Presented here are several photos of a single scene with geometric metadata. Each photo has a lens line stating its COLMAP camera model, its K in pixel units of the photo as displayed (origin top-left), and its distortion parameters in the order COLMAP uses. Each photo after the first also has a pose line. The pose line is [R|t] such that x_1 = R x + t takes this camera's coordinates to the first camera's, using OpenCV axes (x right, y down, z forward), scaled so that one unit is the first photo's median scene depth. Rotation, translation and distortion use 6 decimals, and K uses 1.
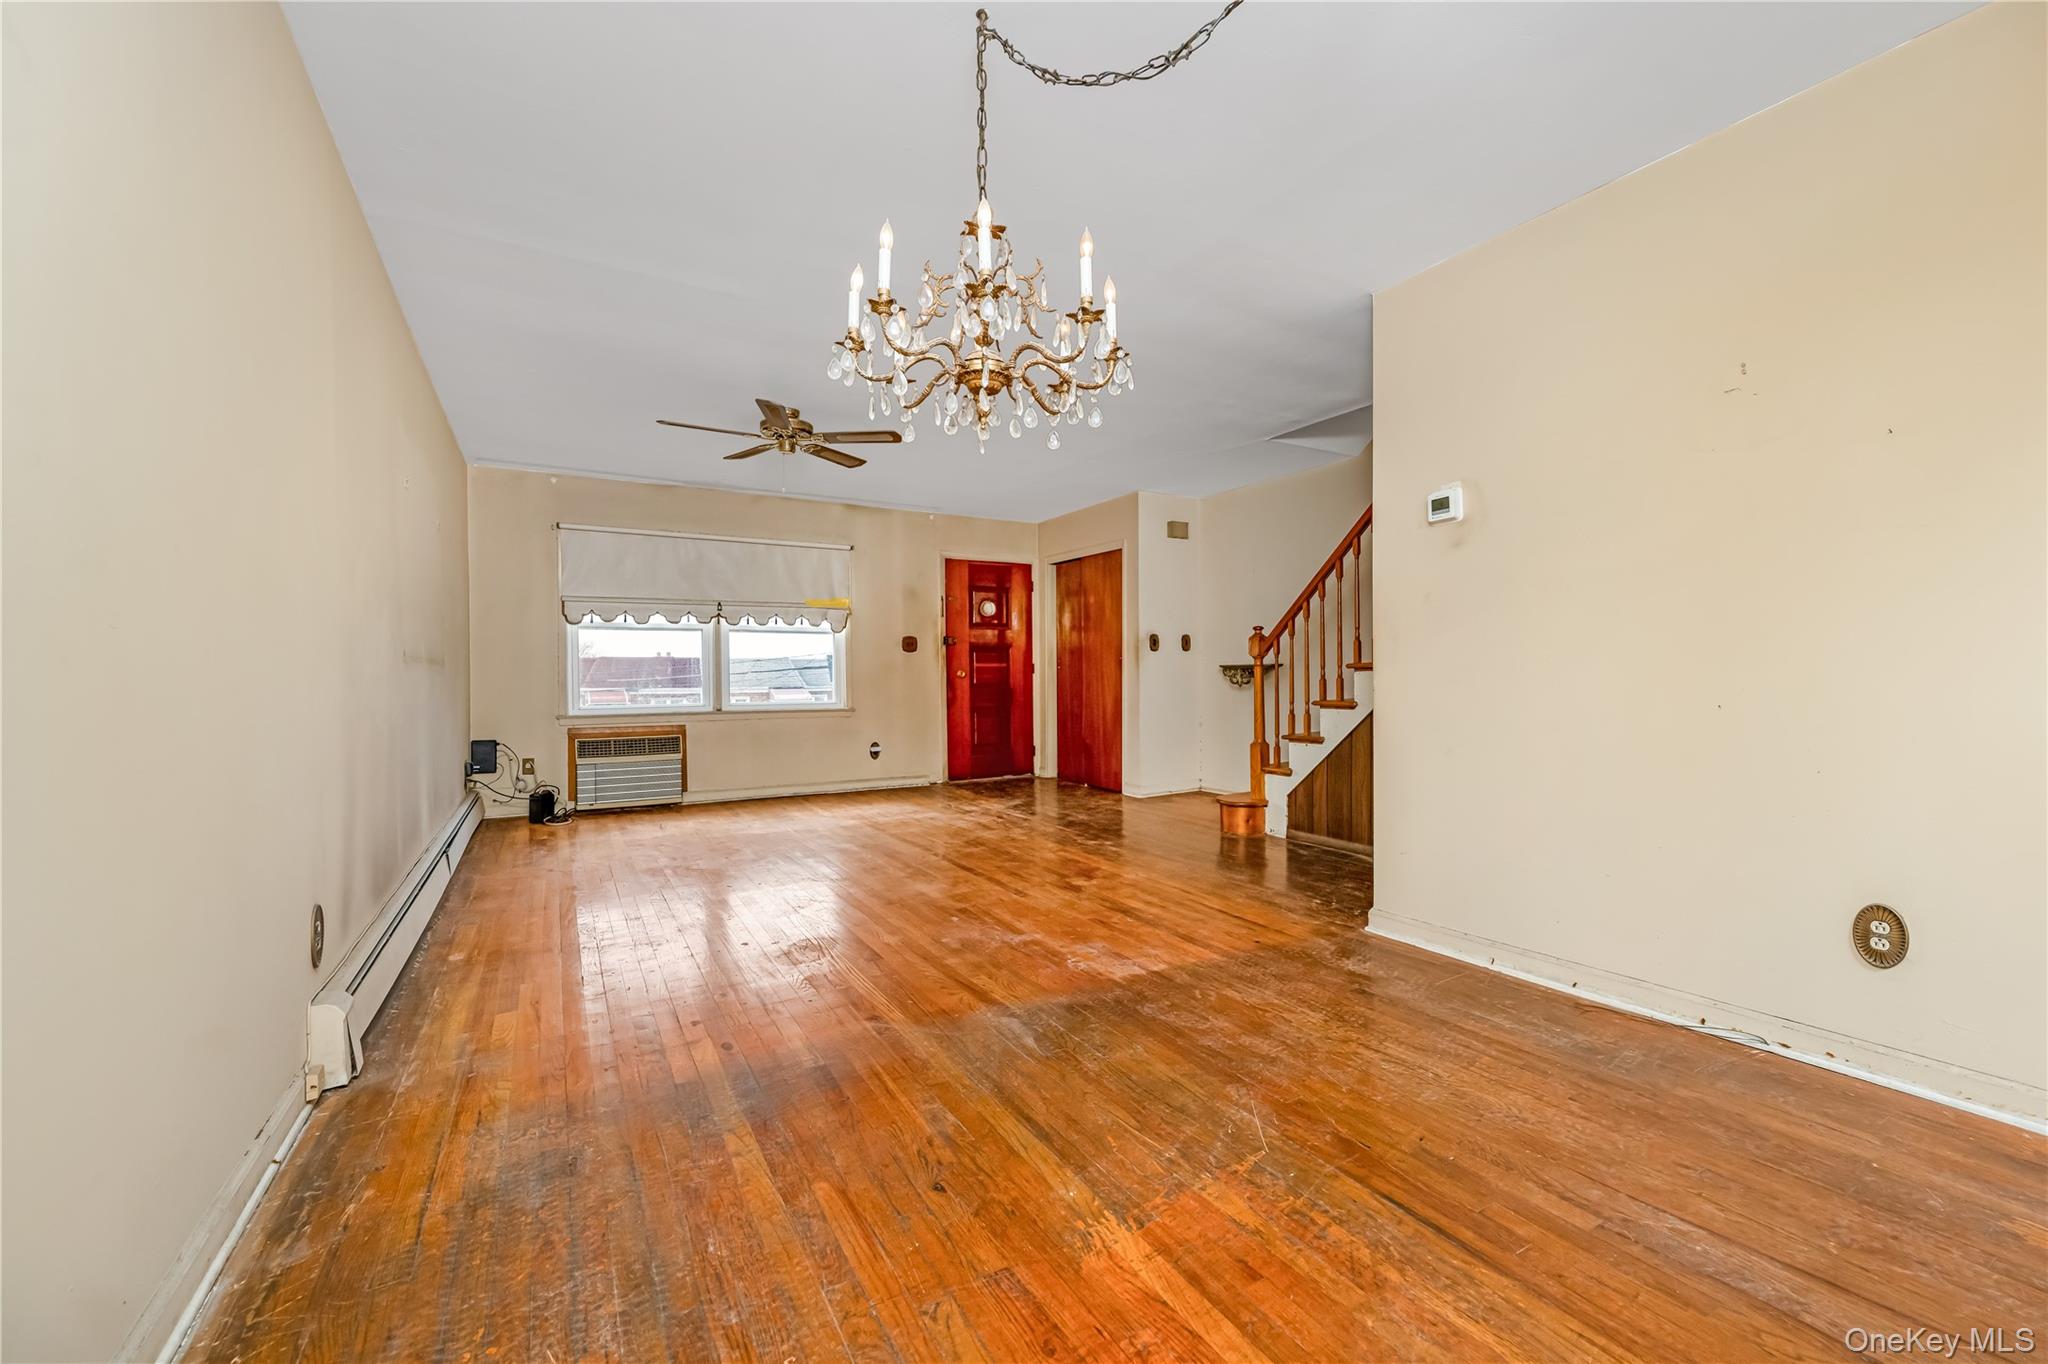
lens RADIAL K [[819.4, 0, 1021.9], [0, 819.4, 679.3], [0, 0, 1]] dist [-0.001412, -0.000214]
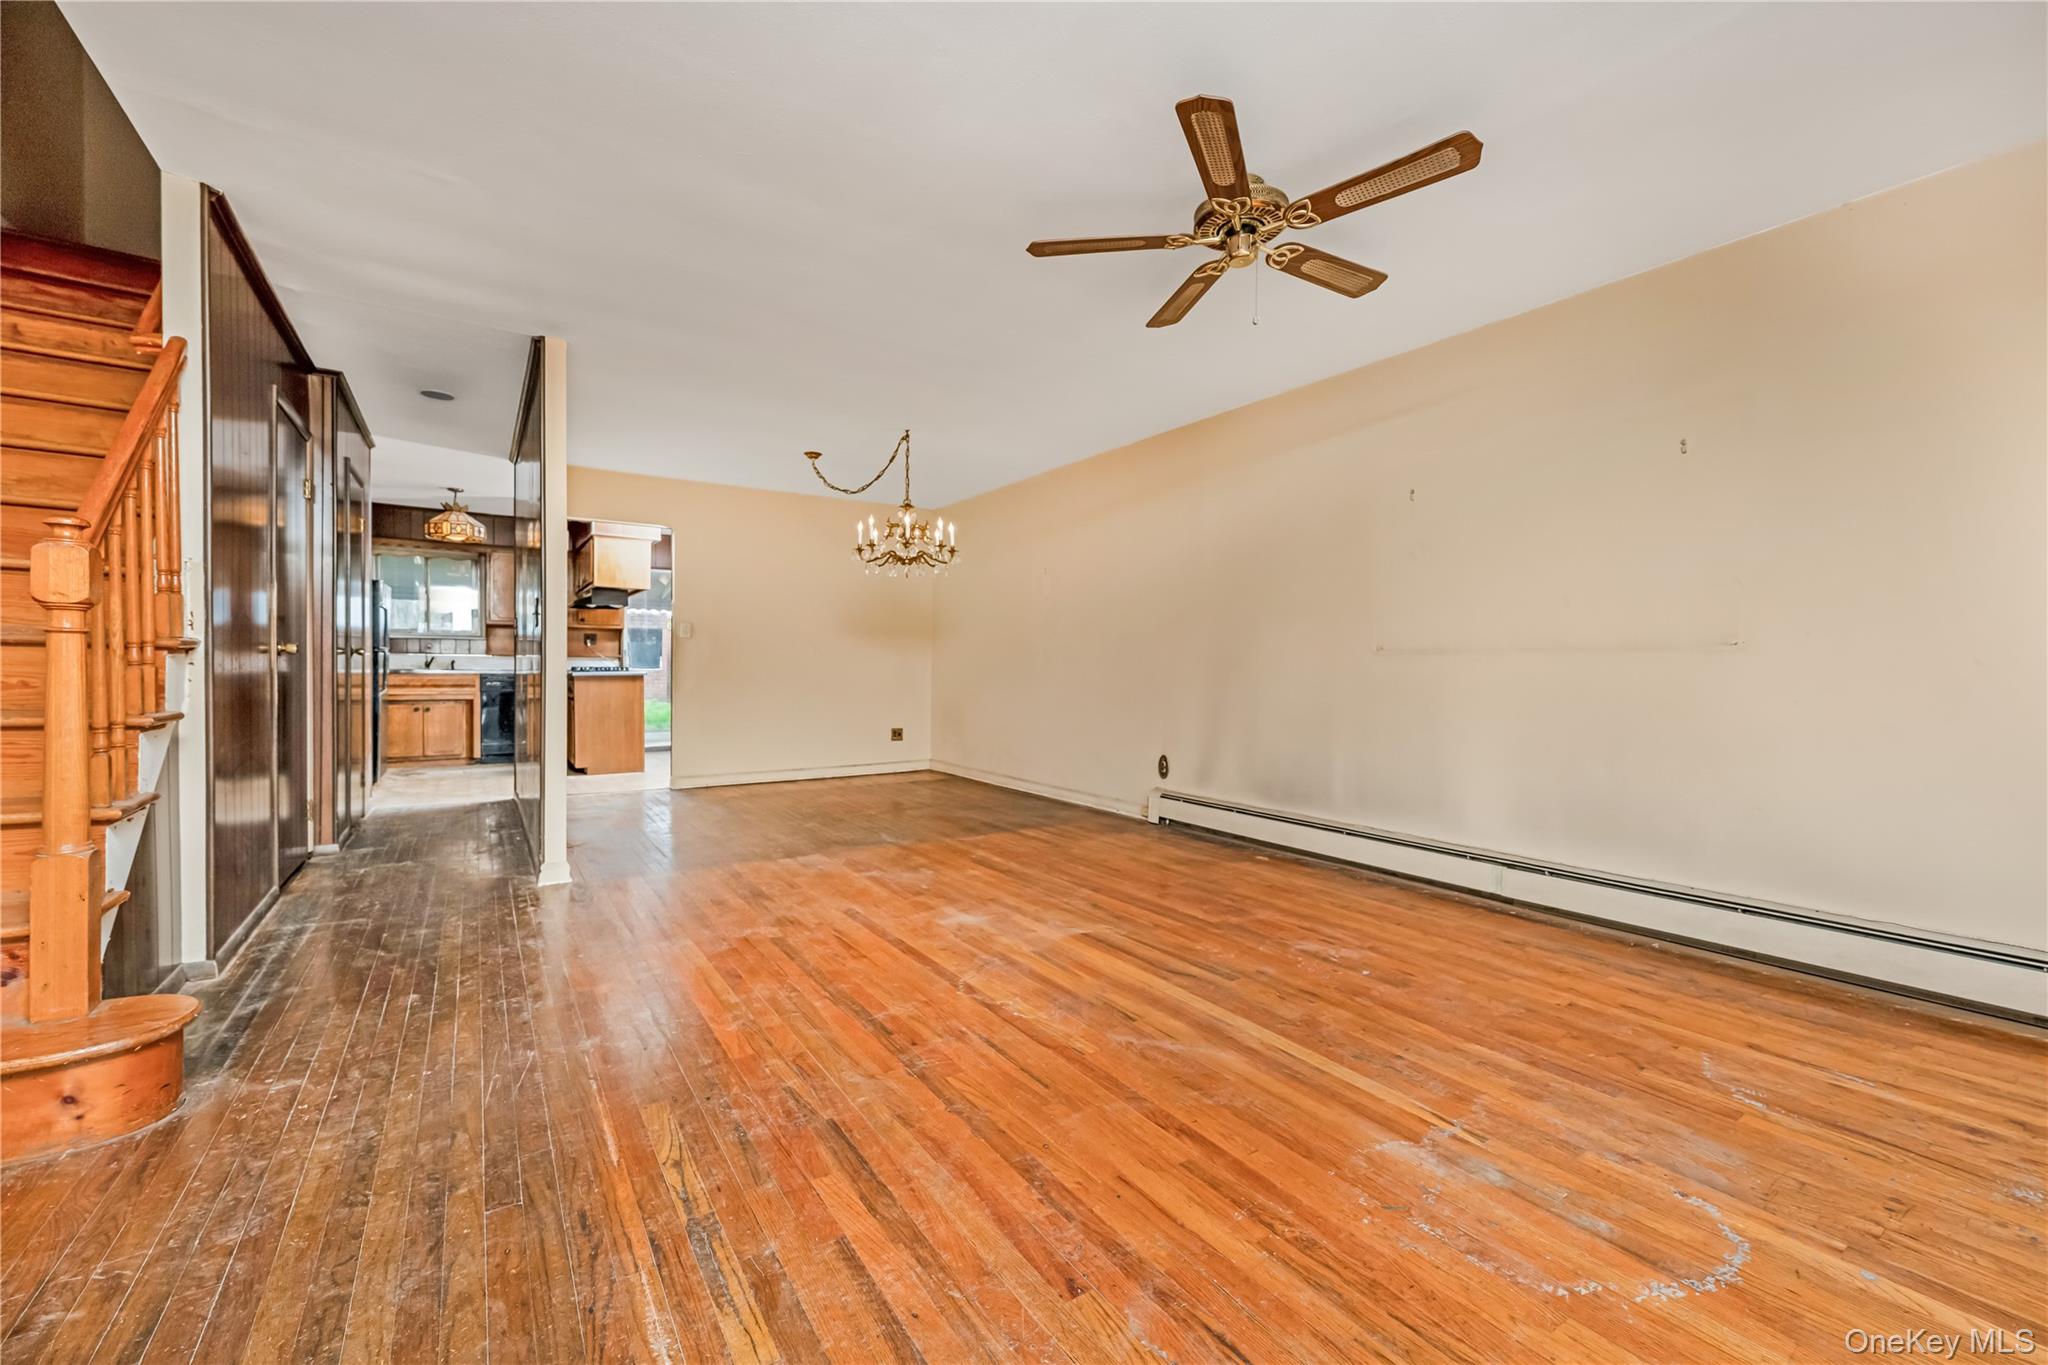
lens RADIAL K [[819.4, 0, 1019.2], [0, 819.4, 675.9], [0, 0, 1]] dist [-0.001412, -0.000214]
pose [[-0.998083, 0.003465, -0.061800, -0.131612], [0.002415, 0.999852, 0.017059, -0.005896], [0.061850, 0.016877, -0.997943, 1.954948]]
